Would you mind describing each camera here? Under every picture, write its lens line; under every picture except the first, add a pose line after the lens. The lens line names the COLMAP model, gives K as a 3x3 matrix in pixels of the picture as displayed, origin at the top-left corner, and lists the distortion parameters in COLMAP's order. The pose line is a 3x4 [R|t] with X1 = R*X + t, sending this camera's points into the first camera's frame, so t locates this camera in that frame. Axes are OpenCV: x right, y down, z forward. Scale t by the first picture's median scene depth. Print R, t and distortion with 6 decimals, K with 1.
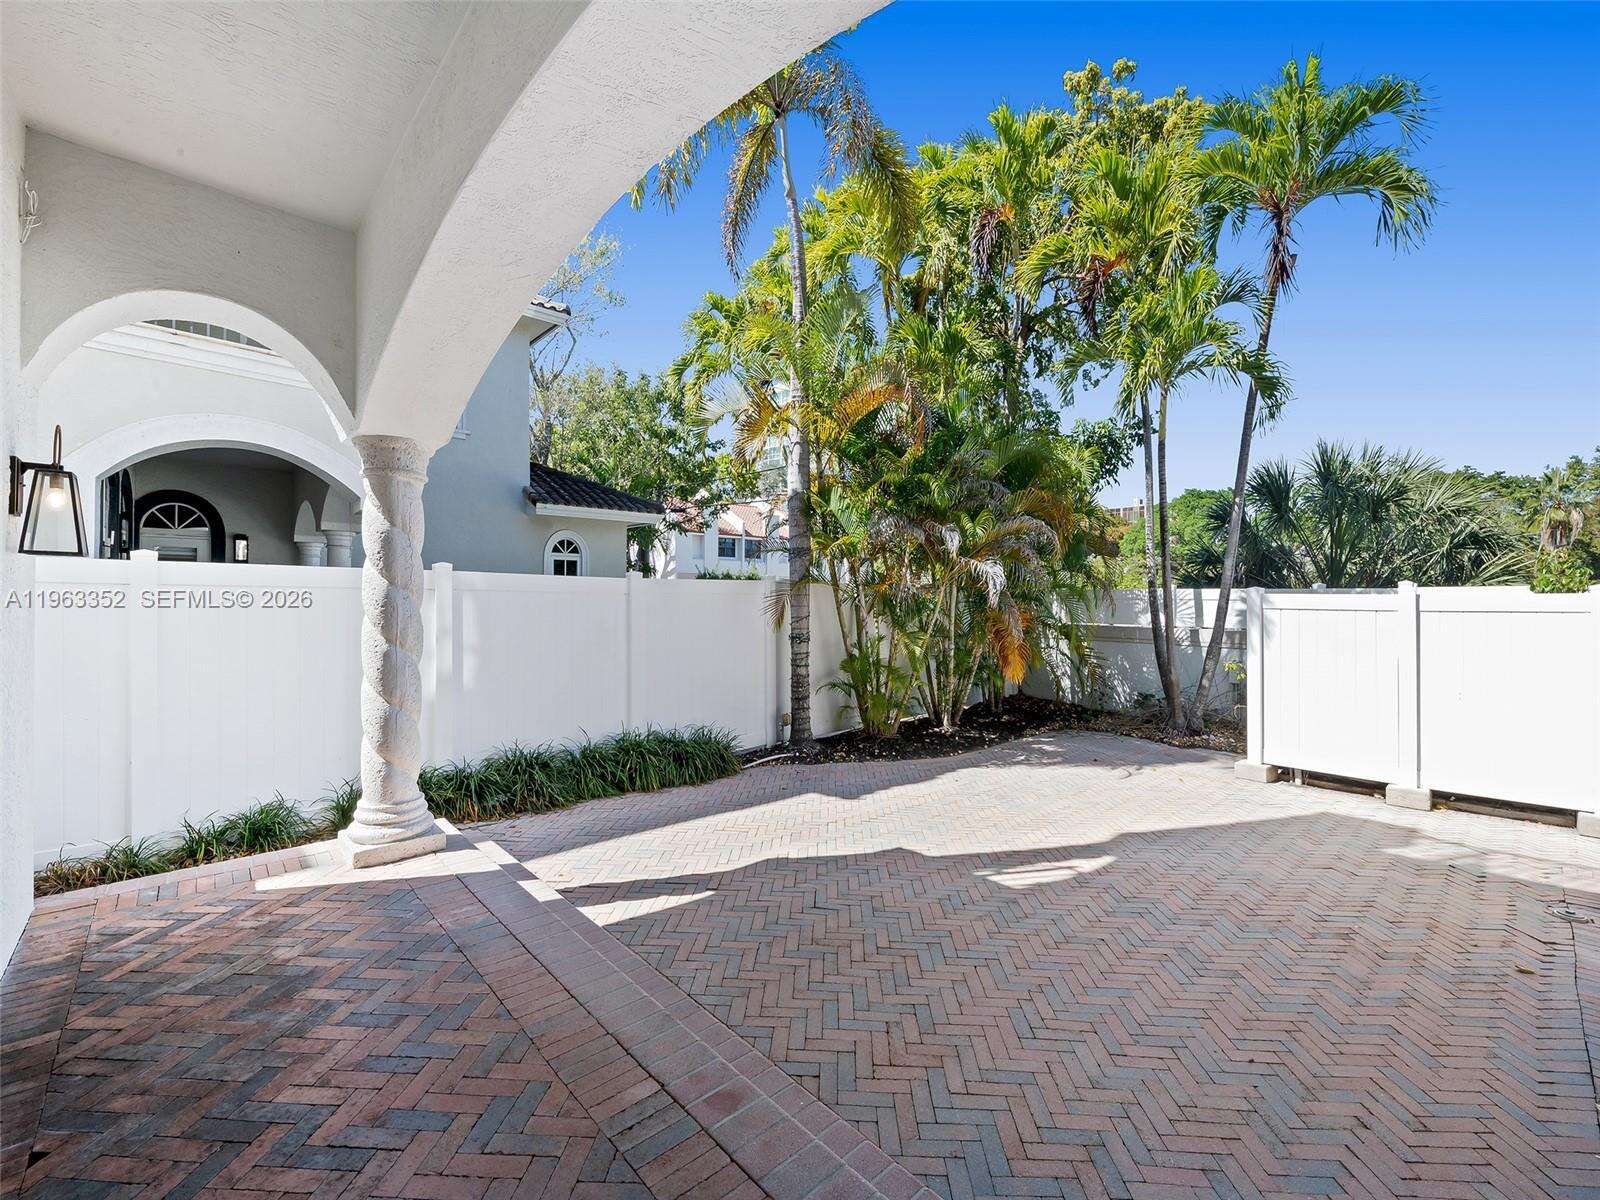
lens RADIAL K [[674.2, 0, 800.0], [0, 674.2, 600.0], [0, 0, 1]] dist [-0.000015, -0.000122]
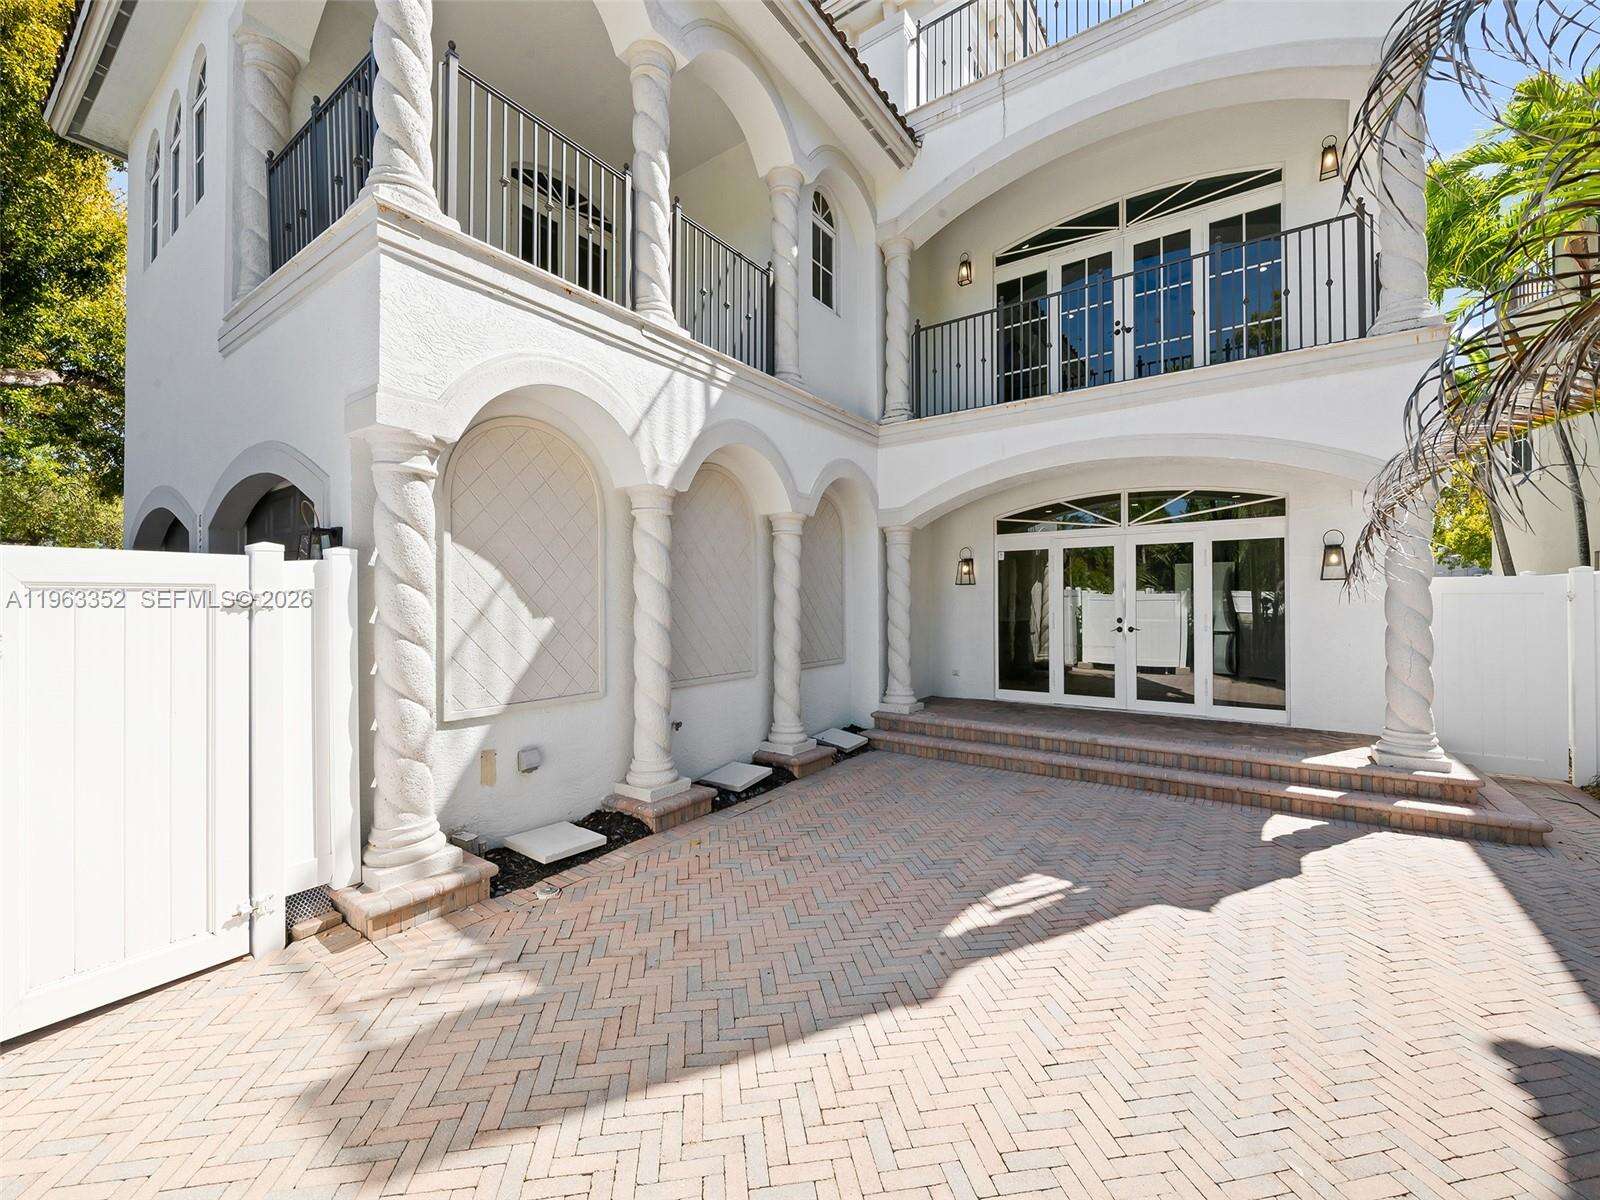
lens RADIAL K [[663.6, 0, 800.0], [0, 663.6, 600.0], [0, 0, 1]] dist [-0.000760, -0.003623]
pose [[-0.975536, -0.001886, -0.219829, 0.786217], [-0.001638, 0.999998, -0.001311, 0.019772], [0.219831, -0.000919, -0.975537, 1.681582]]
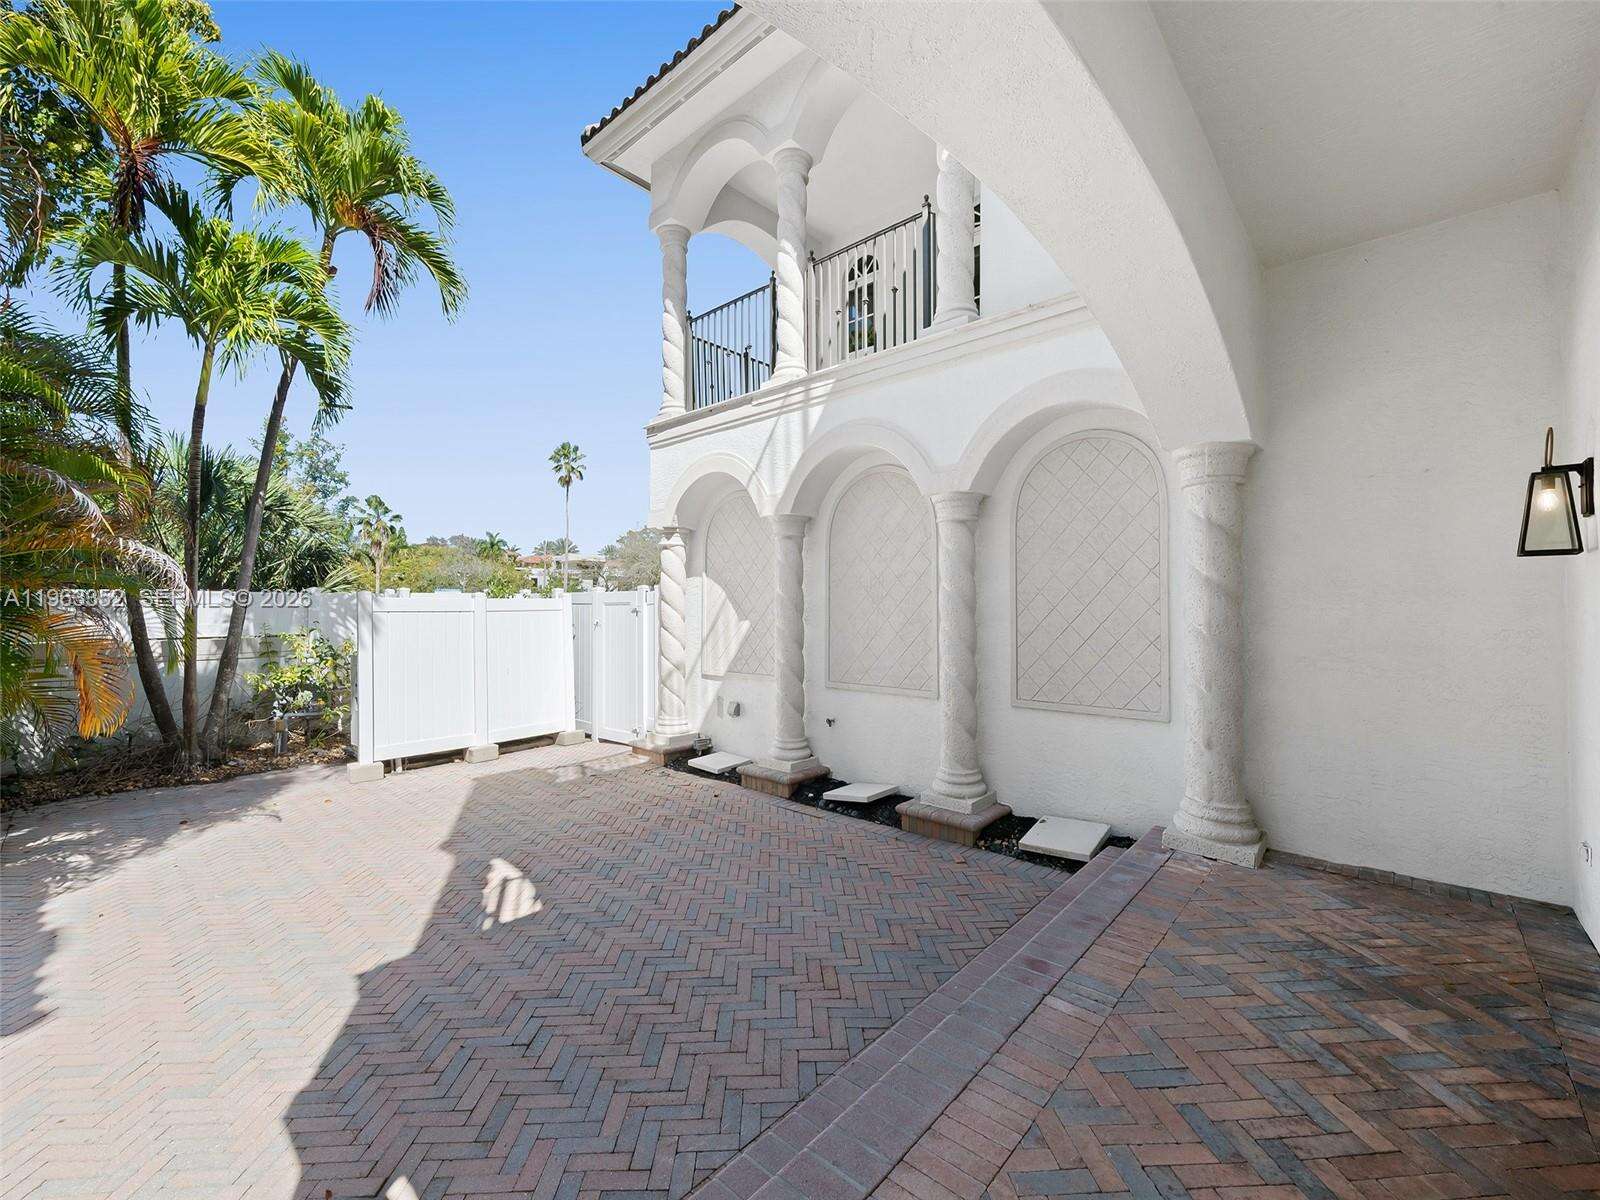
lens RADIAL K [[663.6, 0, 800.0], [0, 663.6, 600.0], [0, 0, 1]] dist [-0.000760, -0.003623]
pose [[-0.093376, -0.000302, 0.995631, -0.564516], [0.010225, 0.999947, 0.001262, -0.001107], [-0.995578, 0.010299, -0.093368, 0.643147]]
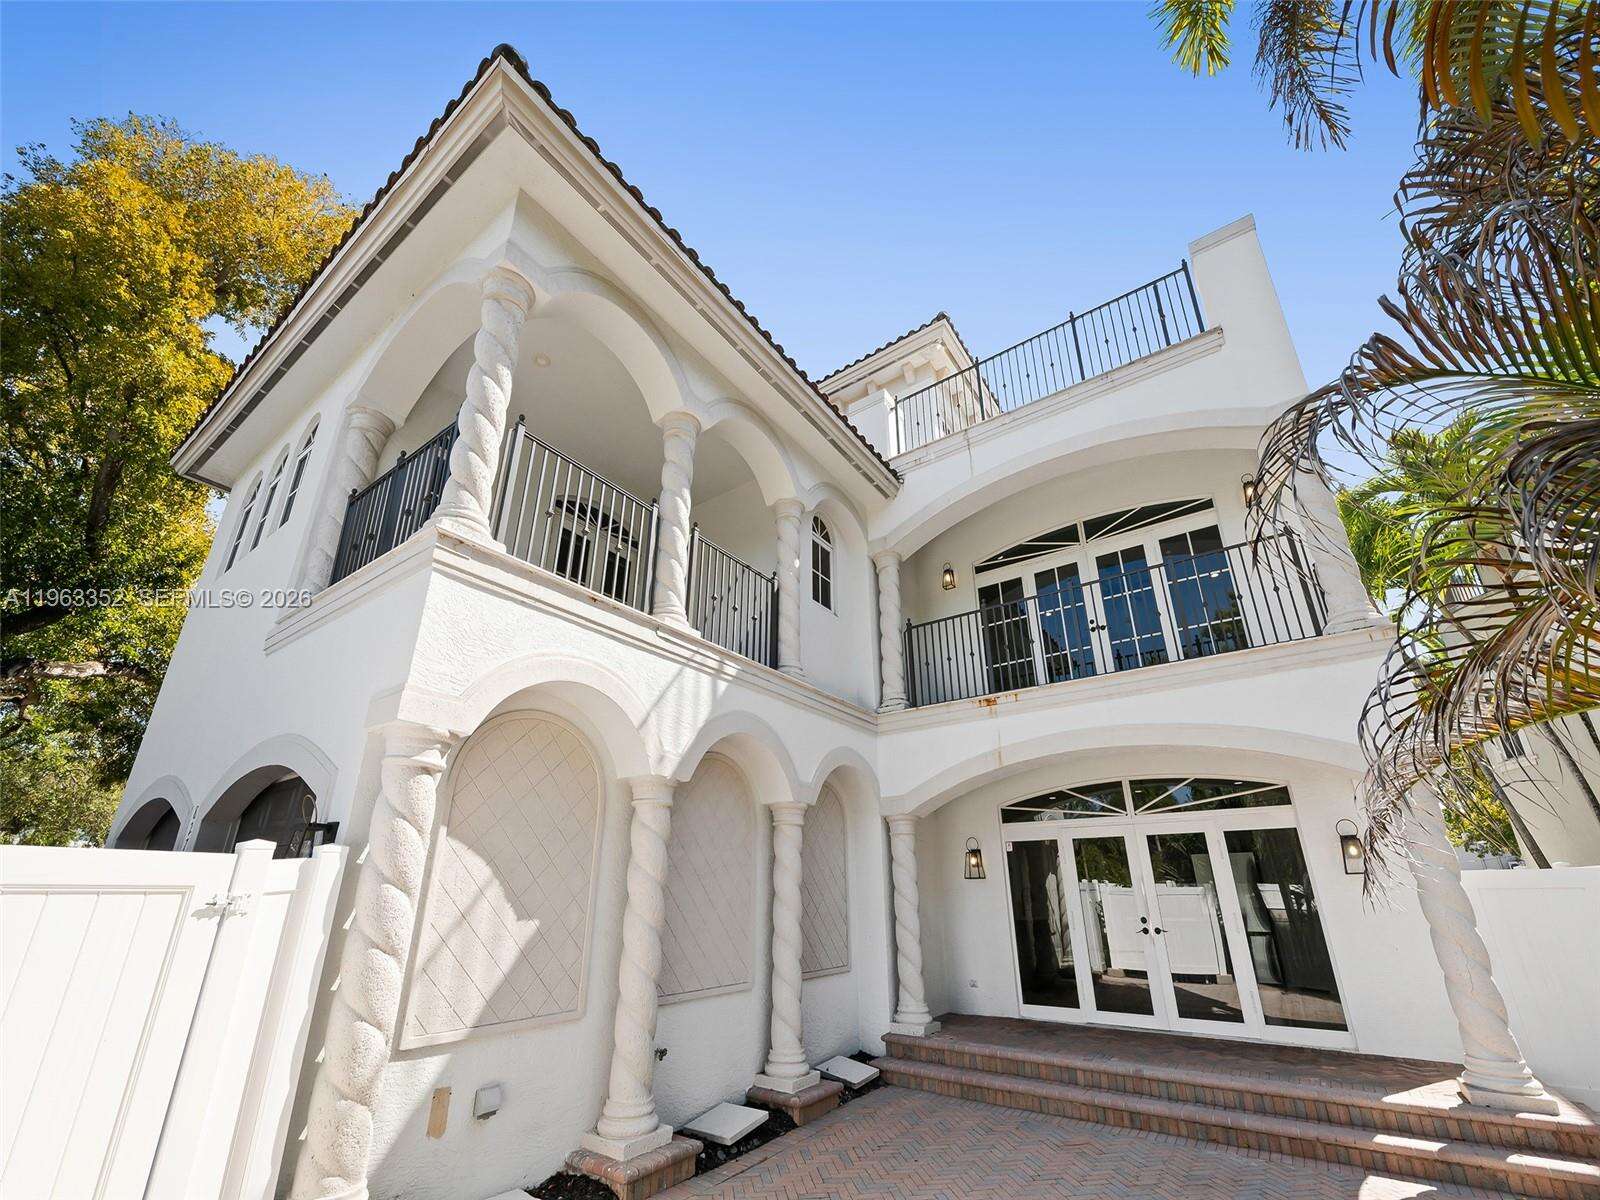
lens RADIAL K [[663.4, 0, 801.6], [0, 663.4, 628.7], [0, 0, 1]] dist [0.001036, -0.003438]
pose [[-0.975417, -0.081855, -0.204603, 0.791318], [-0.001789, 0.931366, -0.364079, 0.004235], [0.220361, -0.354763, -0.908617, 1.703718]]
